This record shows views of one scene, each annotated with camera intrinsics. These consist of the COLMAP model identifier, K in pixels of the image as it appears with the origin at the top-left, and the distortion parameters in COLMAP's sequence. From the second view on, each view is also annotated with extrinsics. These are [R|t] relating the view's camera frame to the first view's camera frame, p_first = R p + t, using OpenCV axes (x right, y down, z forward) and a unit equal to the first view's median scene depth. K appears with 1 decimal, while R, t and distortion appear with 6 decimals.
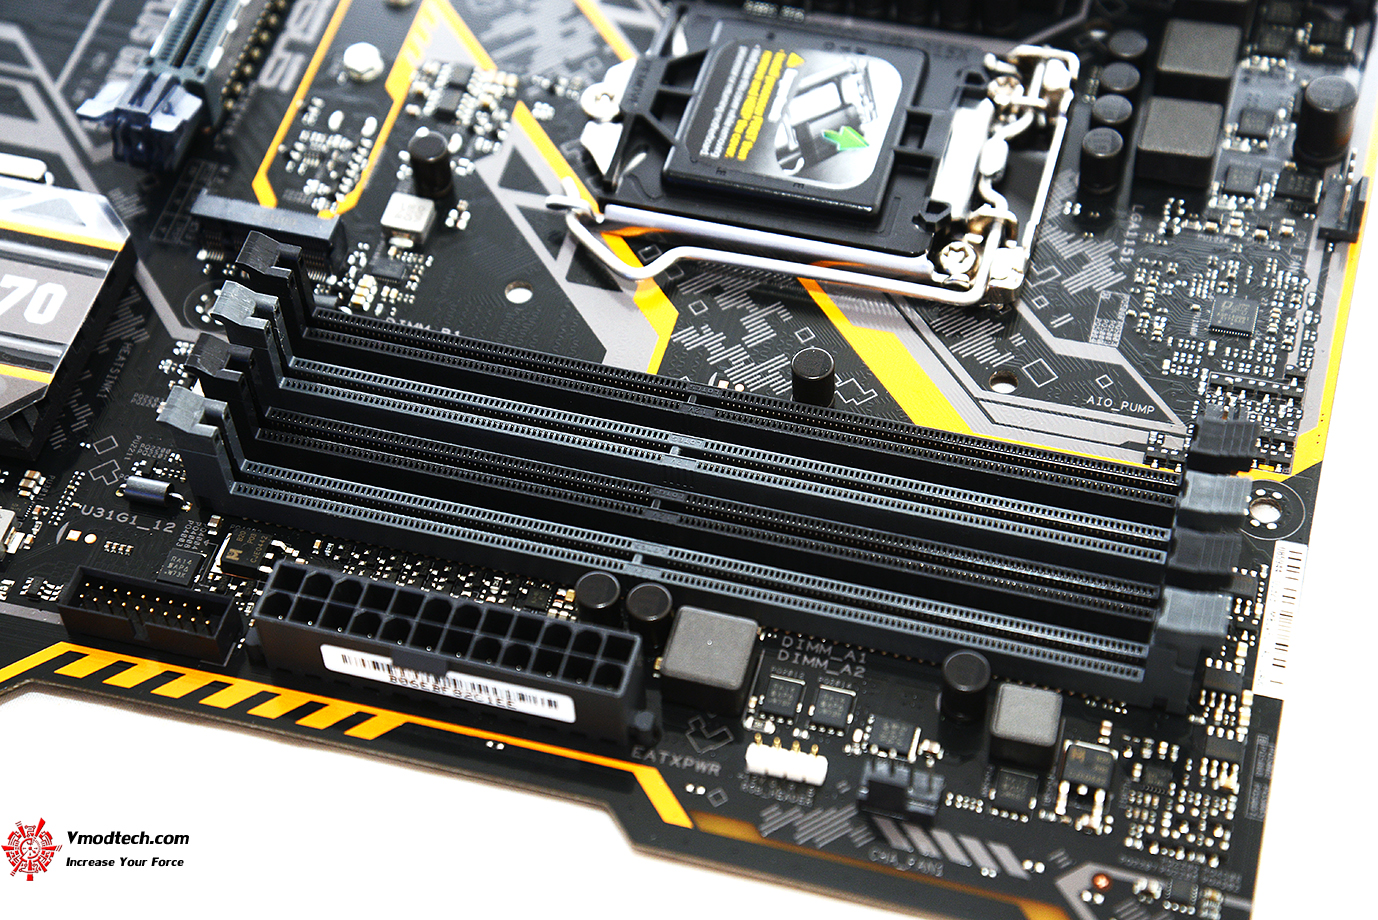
lens RADIAL K [[2630.1, 0, 689.0], [0, 2630.1, 460.0], [0, 0, 1]] dist [0.325952, 0.251013]
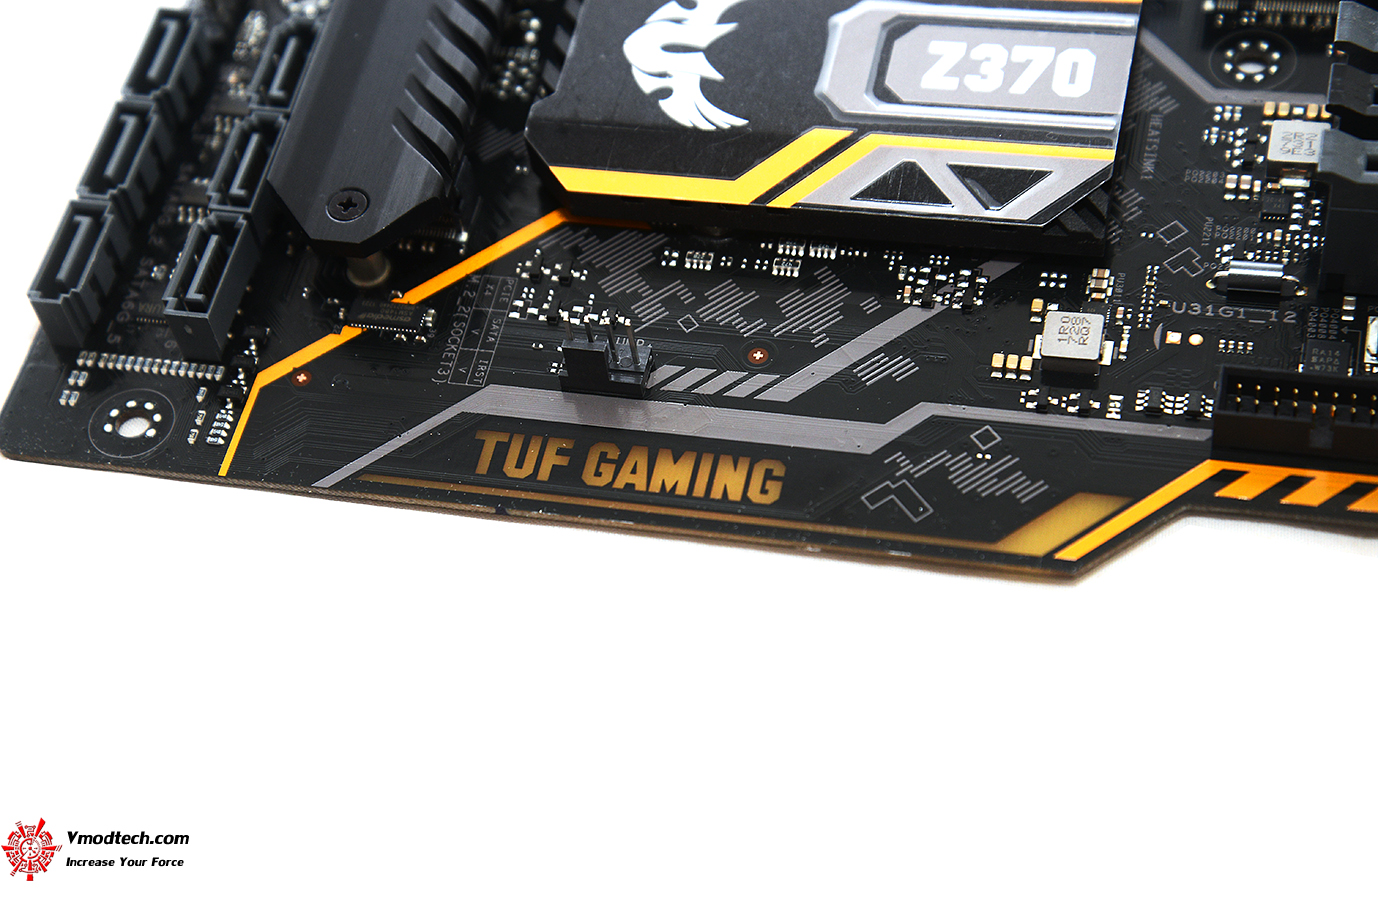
lens RADIAL K [[2624.8, 0, 689.0], [0, 2624.8, 460.0], [0, 0, 1]] dist [0.314269, 0.216742]
pose [[0.995093, -0.092393, -0.035400, -0.340439], [0.092201, 0.995716, -0.007020, 0.055452], [0.035897, 0.003722, 0.999349, 0.179499]]
